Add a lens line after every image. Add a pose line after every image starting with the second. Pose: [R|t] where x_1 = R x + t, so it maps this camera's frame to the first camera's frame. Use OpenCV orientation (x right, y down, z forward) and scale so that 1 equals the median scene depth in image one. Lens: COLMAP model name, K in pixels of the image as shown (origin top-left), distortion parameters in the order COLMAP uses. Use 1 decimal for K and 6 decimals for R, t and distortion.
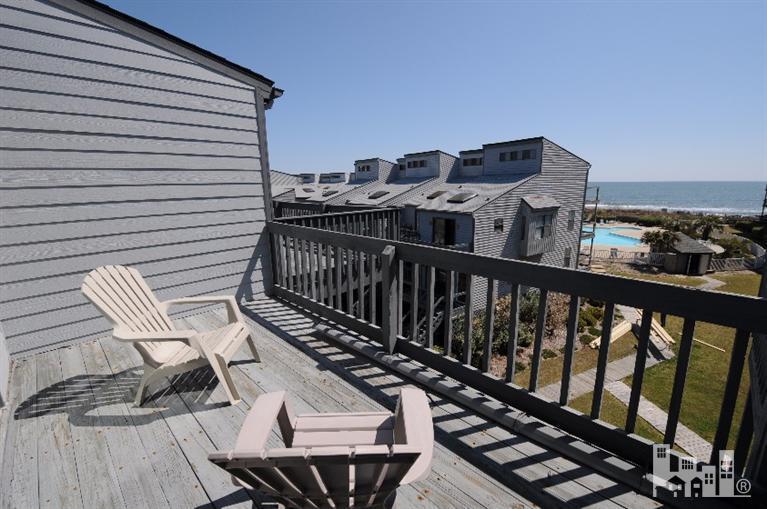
lens RADIAL K [[338.8, 0, 383.5], [0, 338.8, 254.5], [0, 0, 1]] dist [0.012131, -0.019519]
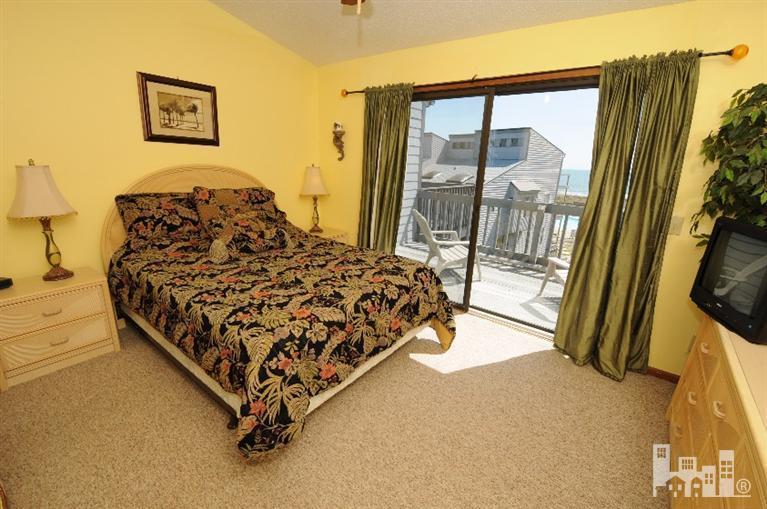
lens RADIAL K [[338.8, 0, 383.5], [0, 338.8, 254.5], [0, 0, 1]] dist [0.012131, -0.019519]
pose [[0.993710, 0.020449, 0.110102, -0.123827], [-0.027414, 0.997692, 0.062125, 0.017916], [-0.108577, -0.064753, 0.991977, -0.089076]]
